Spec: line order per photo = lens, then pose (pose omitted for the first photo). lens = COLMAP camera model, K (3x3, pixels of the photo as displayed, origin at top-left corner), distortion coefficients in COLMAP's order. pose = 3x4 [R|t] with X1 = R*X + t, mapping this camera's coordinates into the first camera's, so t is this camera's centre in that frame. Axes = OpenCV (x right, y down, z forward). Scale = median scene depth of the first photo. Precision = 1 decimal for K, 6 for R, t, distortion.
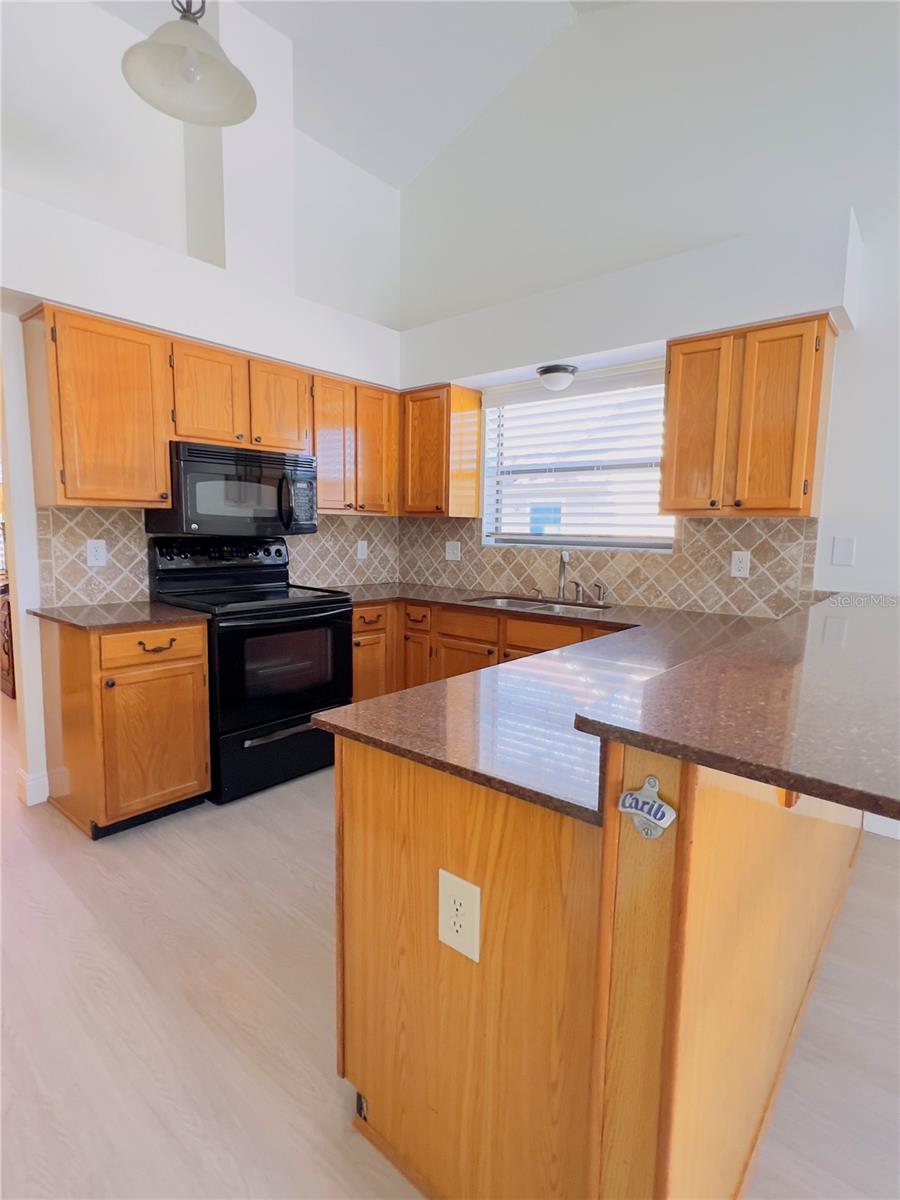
lens RADIAL K [[599.2, 0, 446.3], [0, 599.2, 600.8], [0, 0, 1]] dist [-0.000516, -0.000077]
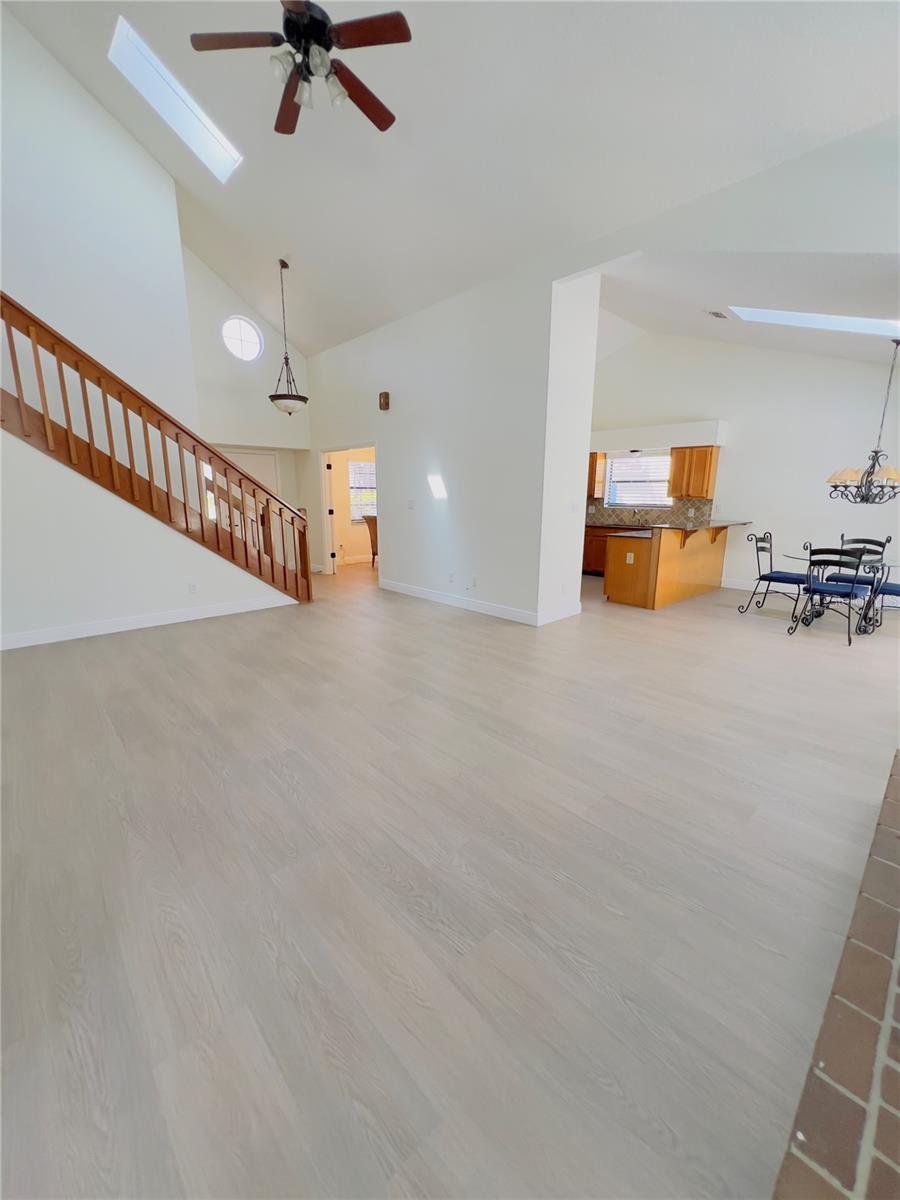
lens RADIAL K [[484.0, 0, 456.7], [0, 484.0, 599.4], [0, 0, 1]] dist [-0.001565, -0.000025]
pose [[0.995643, 0.015179, -0.092002, -0.503173], [-0.006714, 0.995771, 0.091627, 0.164558], [0.093004, -0.090610, 0.991534, -1.666678]]
